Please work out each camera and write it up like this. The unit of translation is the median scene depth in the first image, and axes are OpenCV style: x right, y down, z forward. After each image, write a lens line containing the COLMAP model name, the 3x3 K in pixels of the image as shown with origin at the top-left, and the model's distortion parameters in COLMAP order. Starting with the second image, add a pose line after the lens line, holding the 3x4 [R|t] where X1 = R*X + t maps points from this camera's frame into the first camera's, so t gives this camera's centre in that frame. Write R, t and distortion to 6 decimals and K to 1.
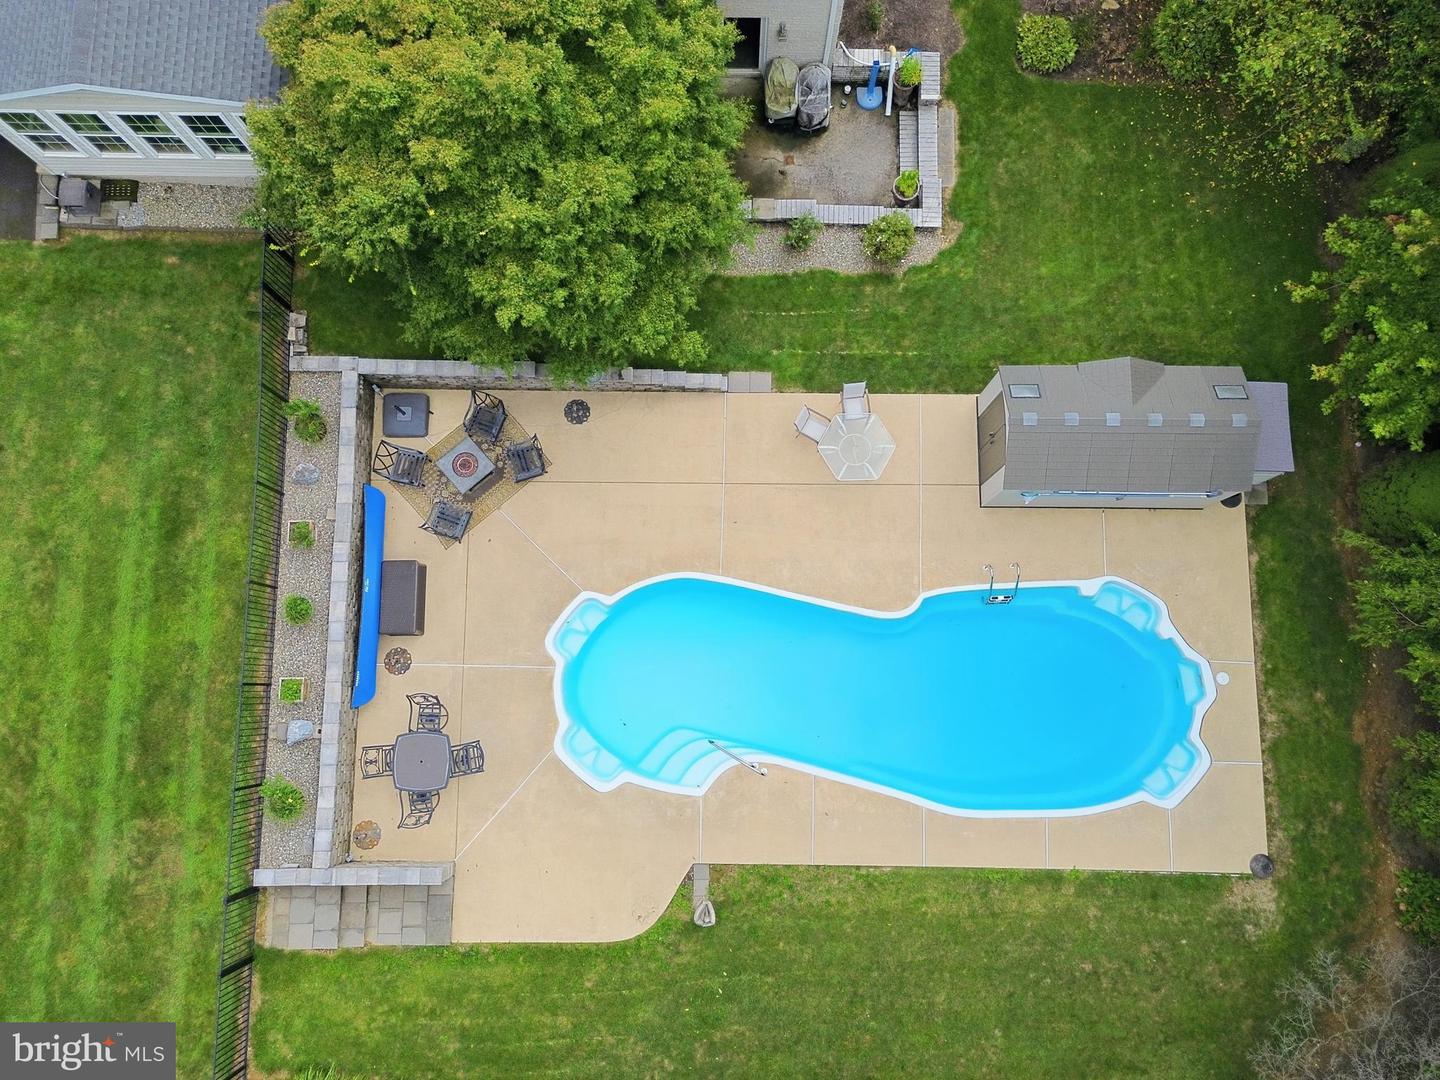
lens RADIAL K [[1022.4, 0, 719.0], [0, 1022.4, 535.7], [0, 0, 1]] dist [0.072727, -0.071088]
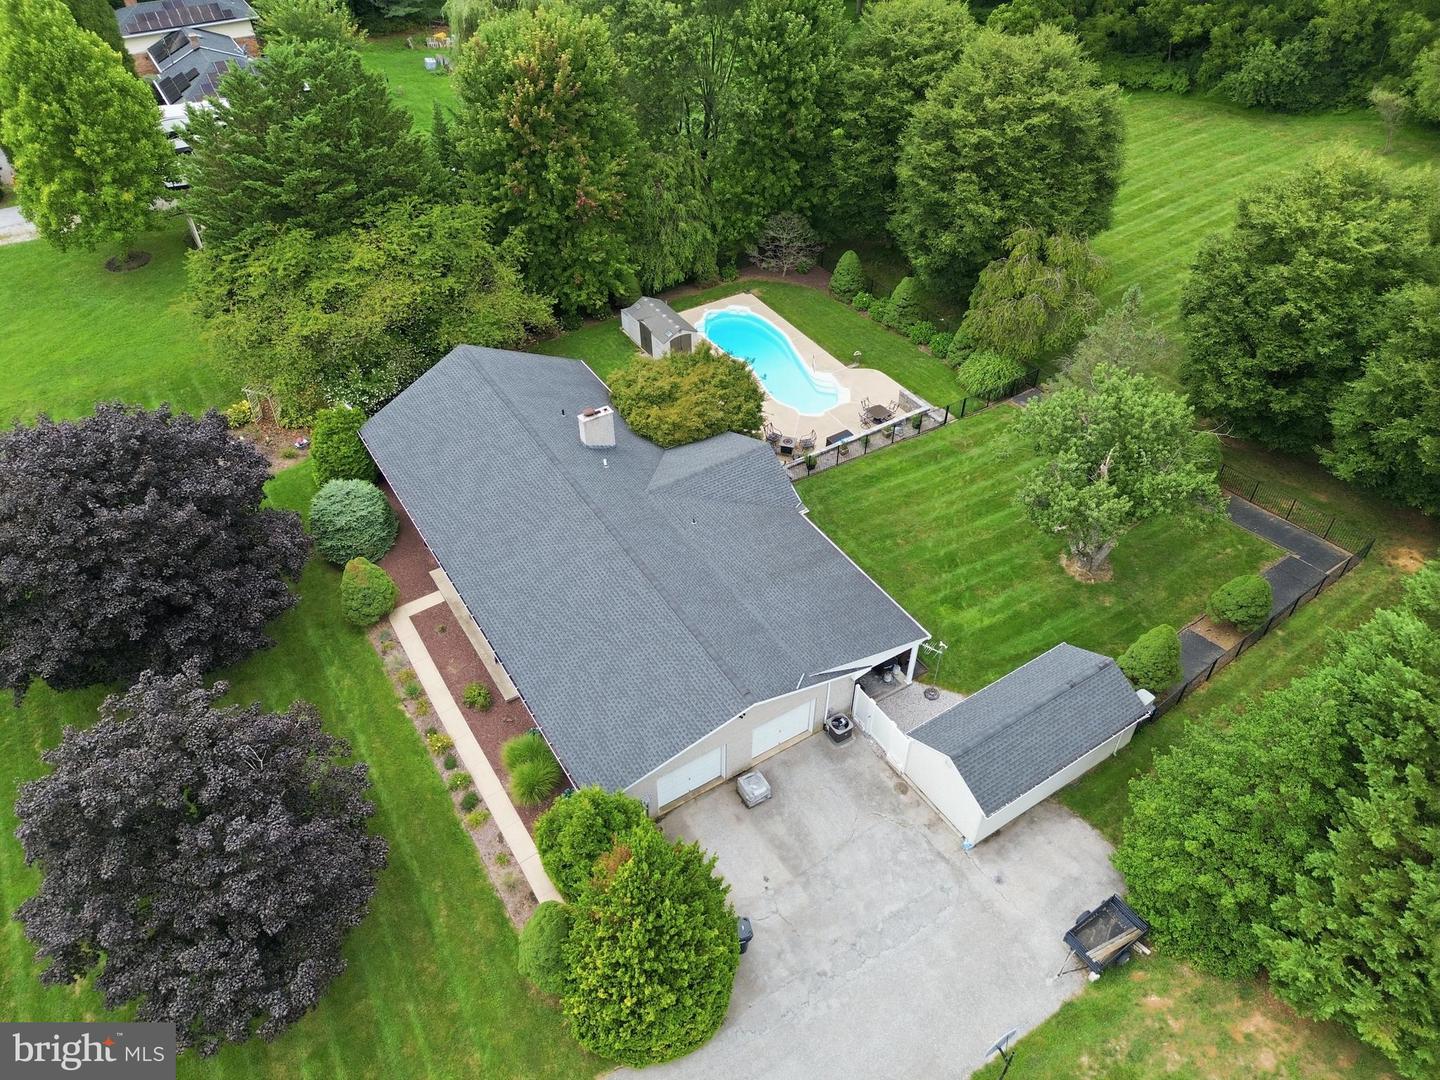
lens RADIAL K [[1022.4, 0, 719.0], [0, 1022.4, 535.7], [0, 0, 1]] dist [0.072727, -0.071088]
pose [[-0.539069, -0.564231, 0.625338, -2.033031], [0.830618, -0.233106, 0.505702, -1.692192], [-0.139563, 0.792026, 0.594321, -0.388269]]
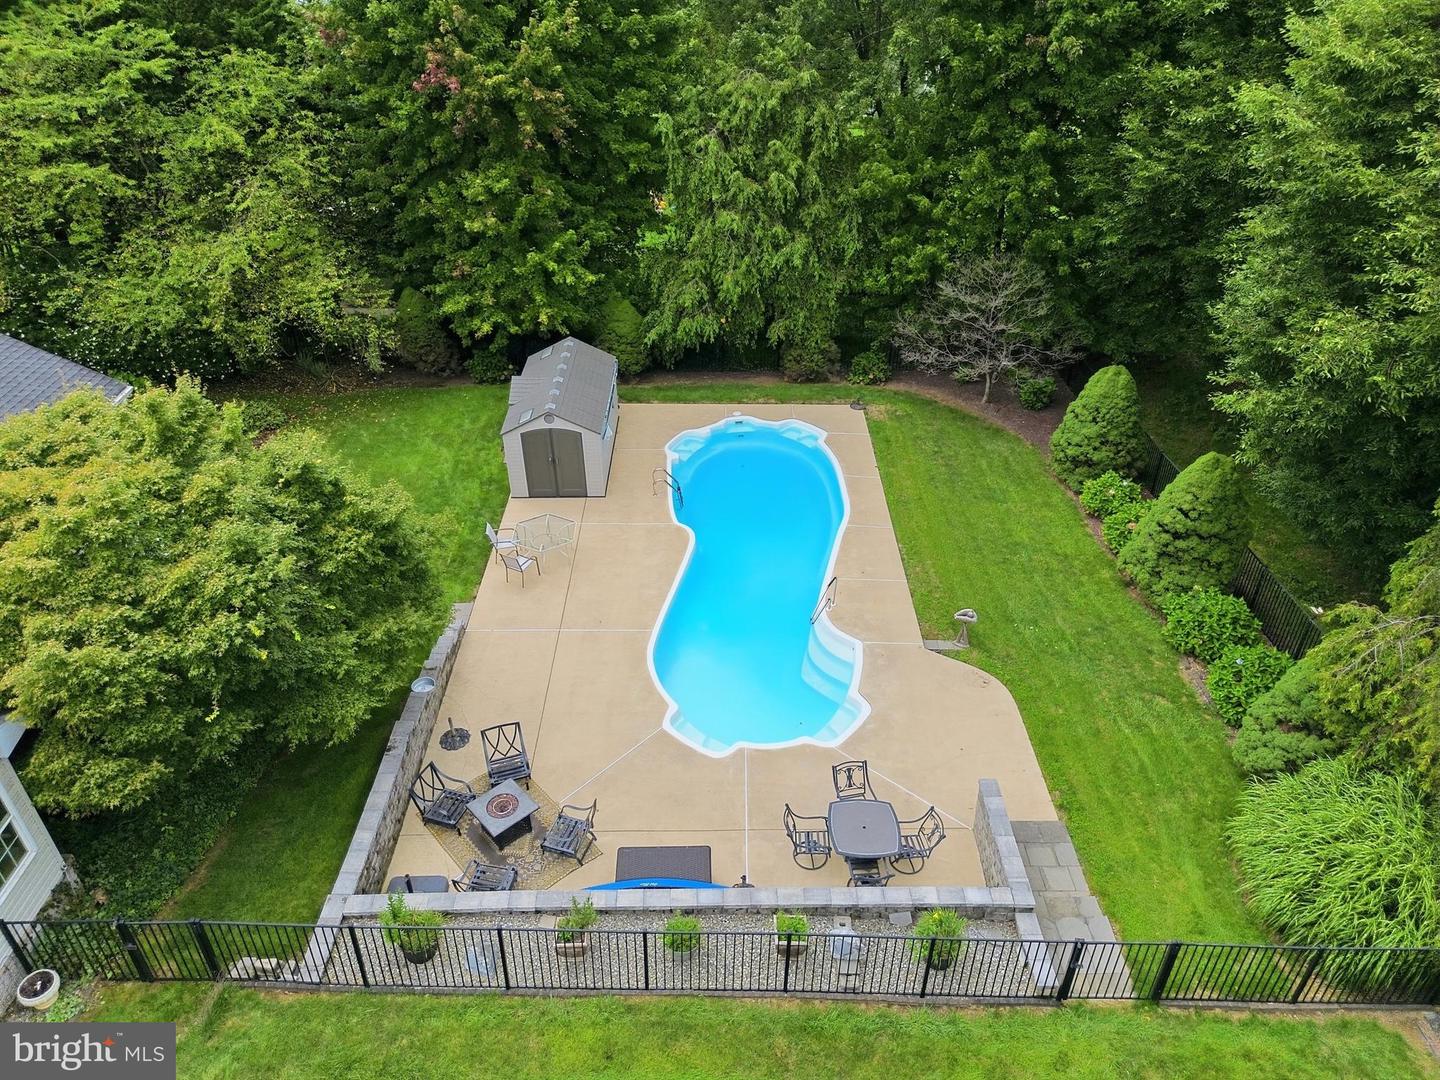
lens RADIAL K [[1022.4, 0, 719.0], [0, 1022.4, 535.7], [0, 0, 1]] dist [0.072727, -0.071088]
pose [[-0.010602, -0.556994, 0.830449, -0.829135], [0.985430, 0.135163, 0.103236, -0.014024], [-0.169748, 0.819444, 0.547445, 0.362495]]
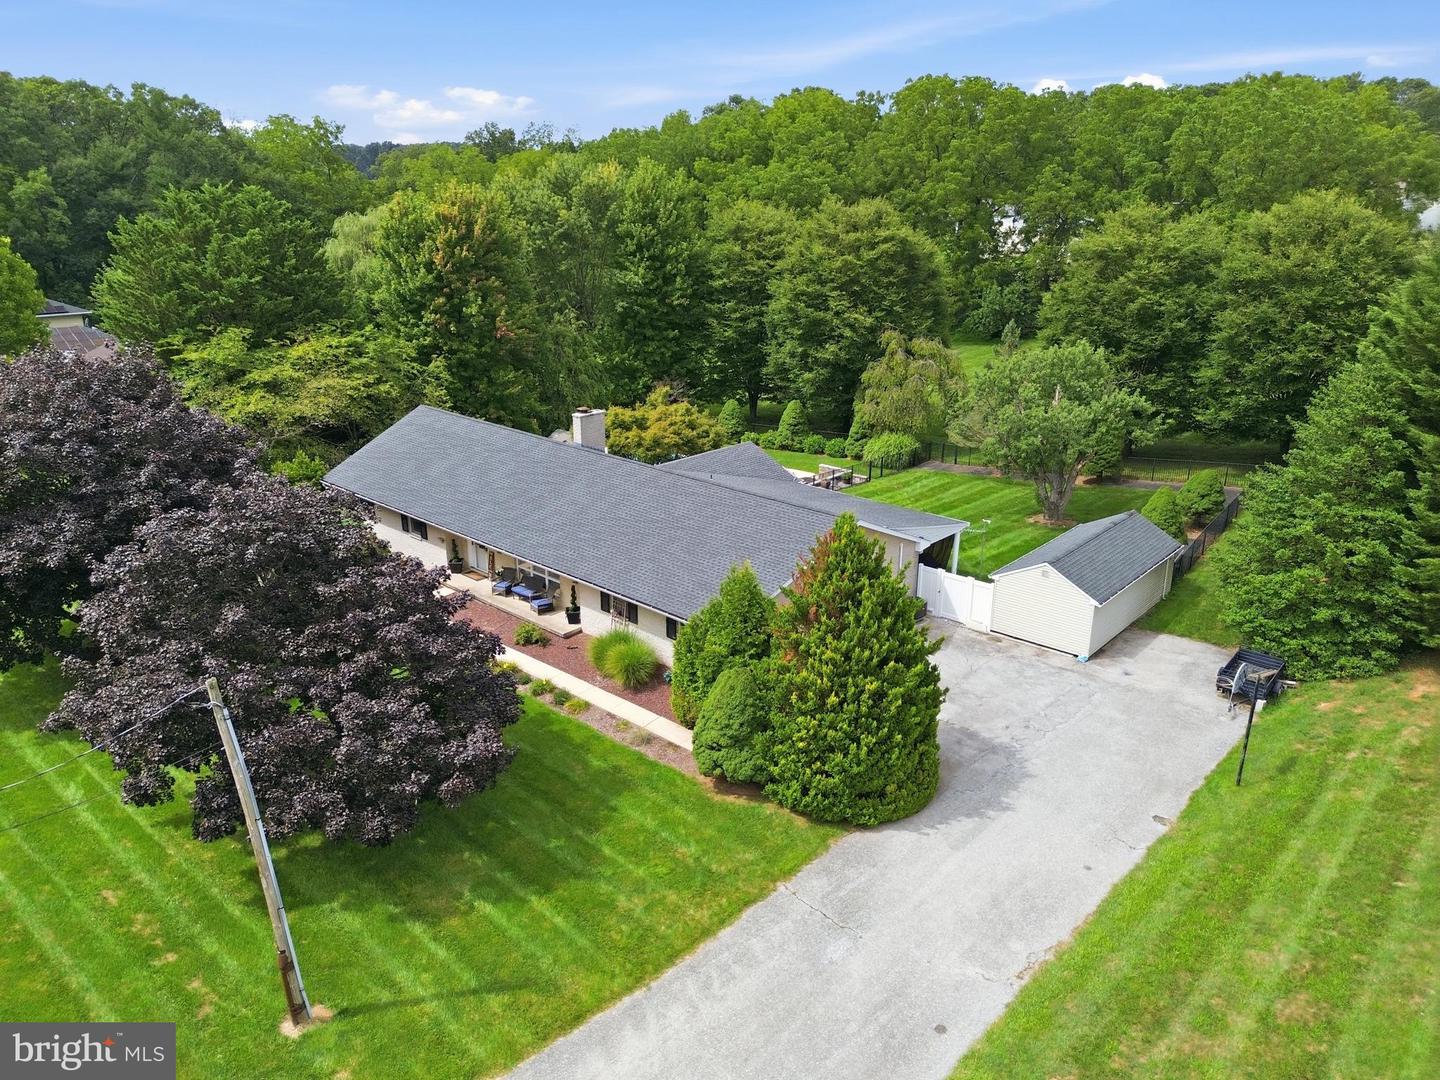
lens RADIAL K [[1022.4, 0, 719.0], [0, 1022.4, 535.7], [0, 0, 1]] dist [0.072727, -0.071088]
pose [[-0.745053, -0.215484, 0.631239, -2.054971], [0.657529, -0.078316, 0.749348, -2.272520], [-0.112036, 0.973362, 0.200036, 0.559658]]
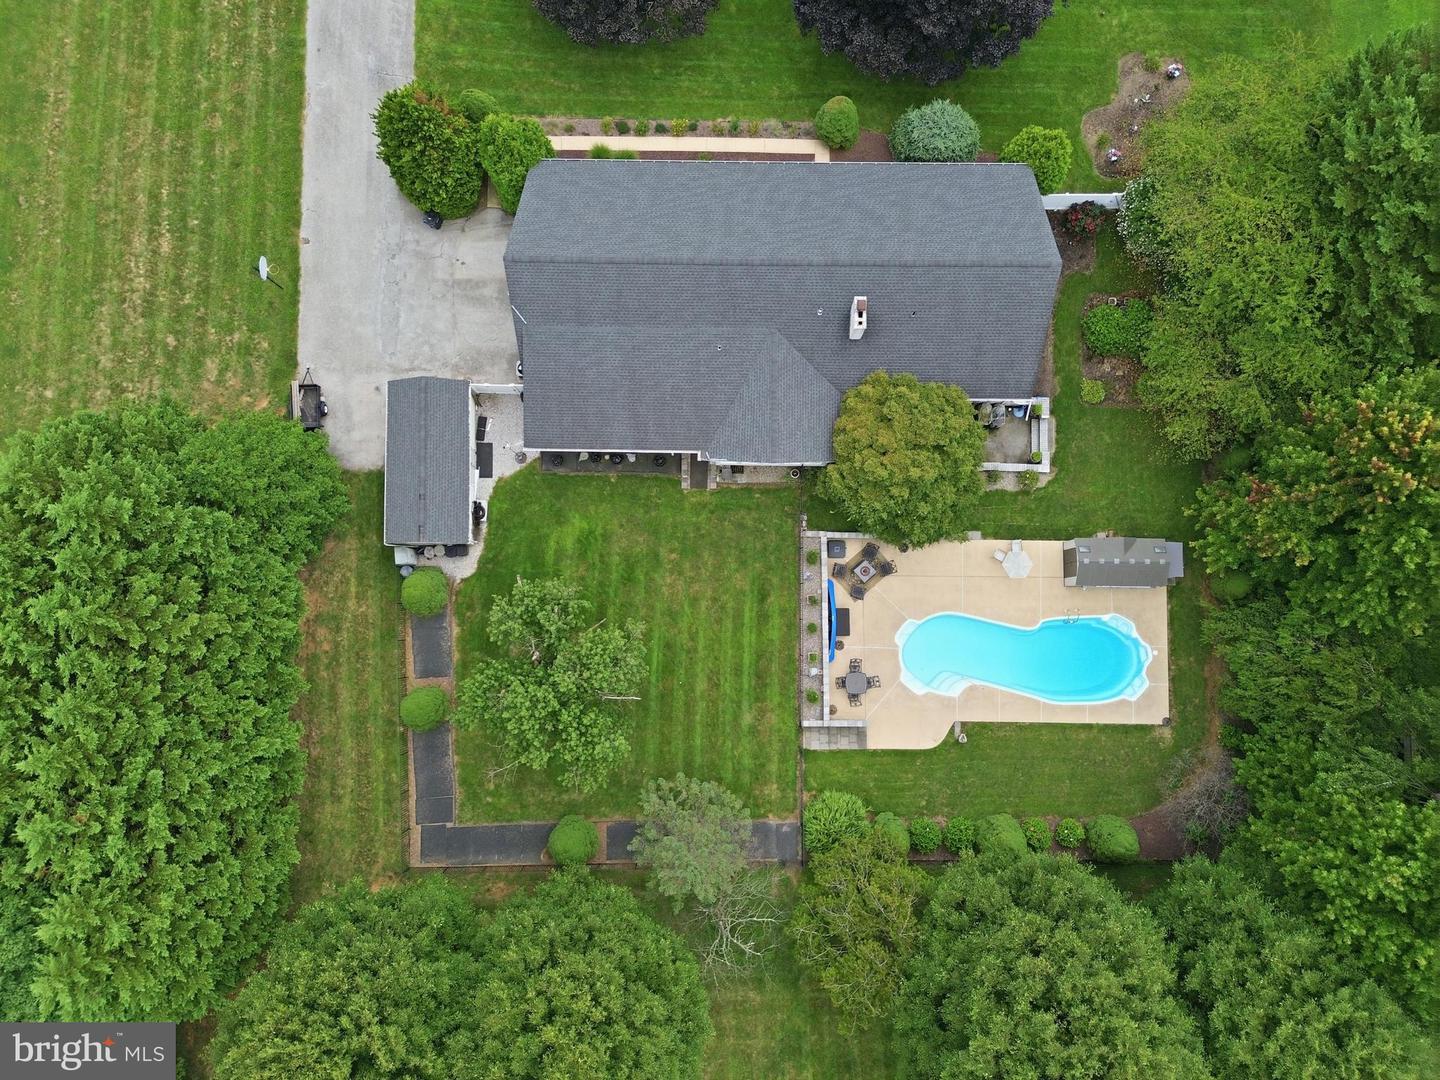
lens RADIAL K [[1022.4, 0, 719.0], [0, 1022.4, 535.7], [0, 0, 1]] dist [0.072727, -0.071088]
pose [[0.999998, -0.000494, 0.002031, -0.644160], [0.000333, 0.996913, 0.078513, -0.374457], [-0.002064, -0.078512, 0.996911, -1.634290]]
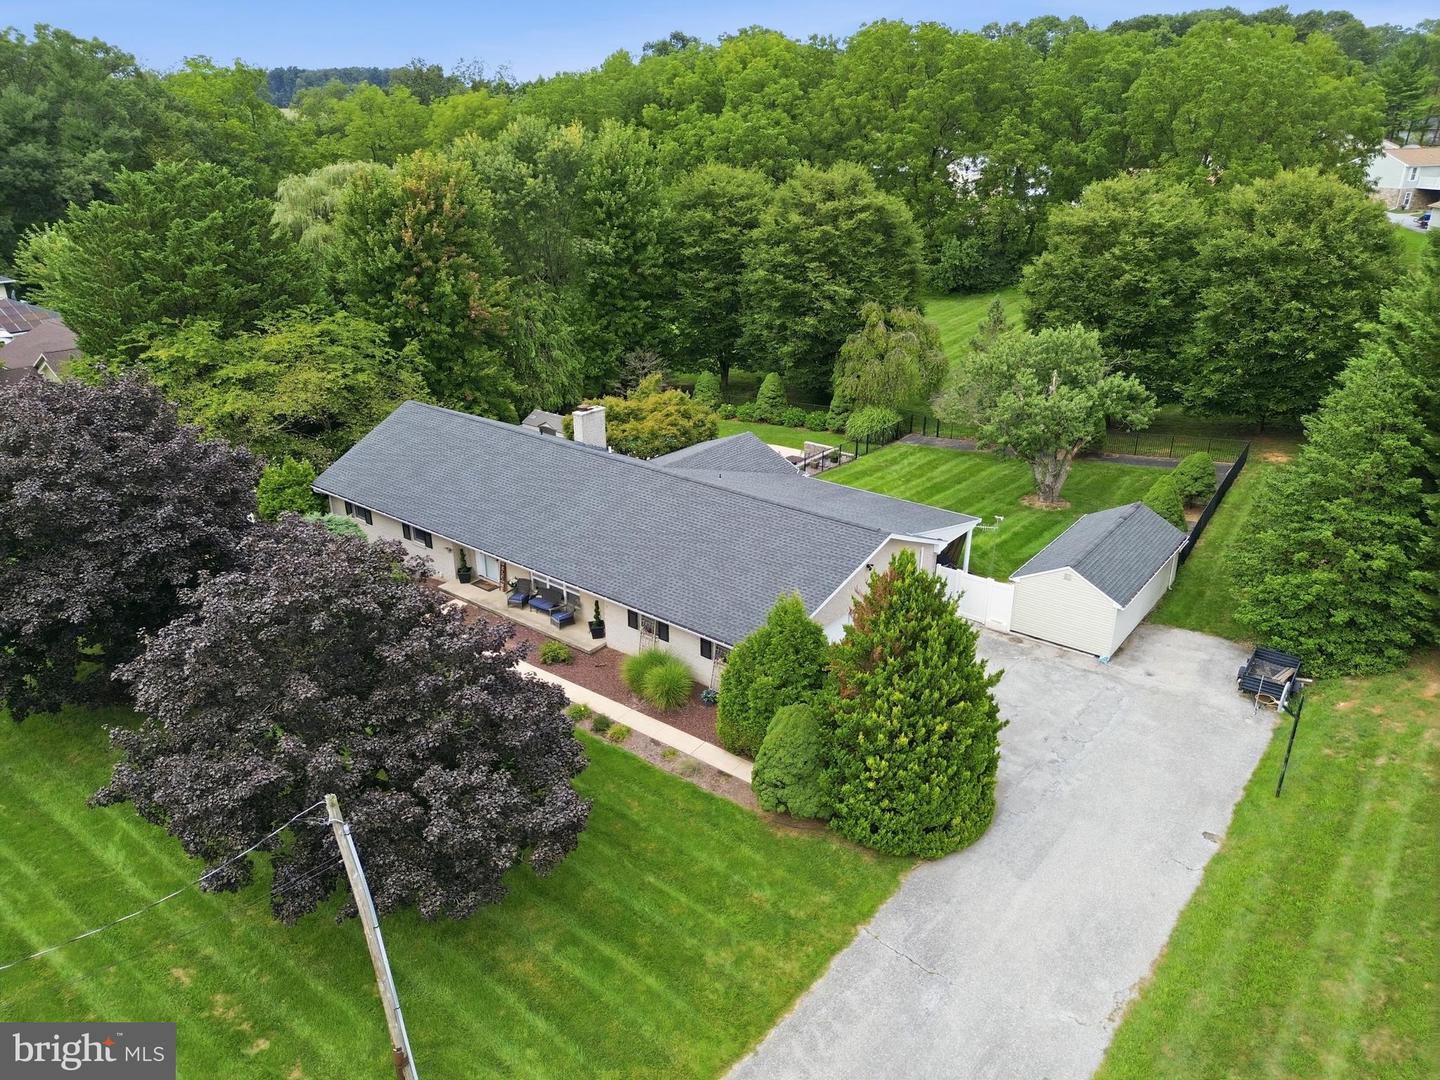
lens RADIAL K [[1022.4, 0, 719.0], [0, 1022.4, 535.7], [0, 0, 1]] dist [0.072727, -0.071088]
pose [[-0.789796, -0.232529, 0.567585, -1.889841], [0.605010, -0.143076, 0.783258, -2.347800], [-0.100923, 0.962008, 0.253683, 0.449322]]
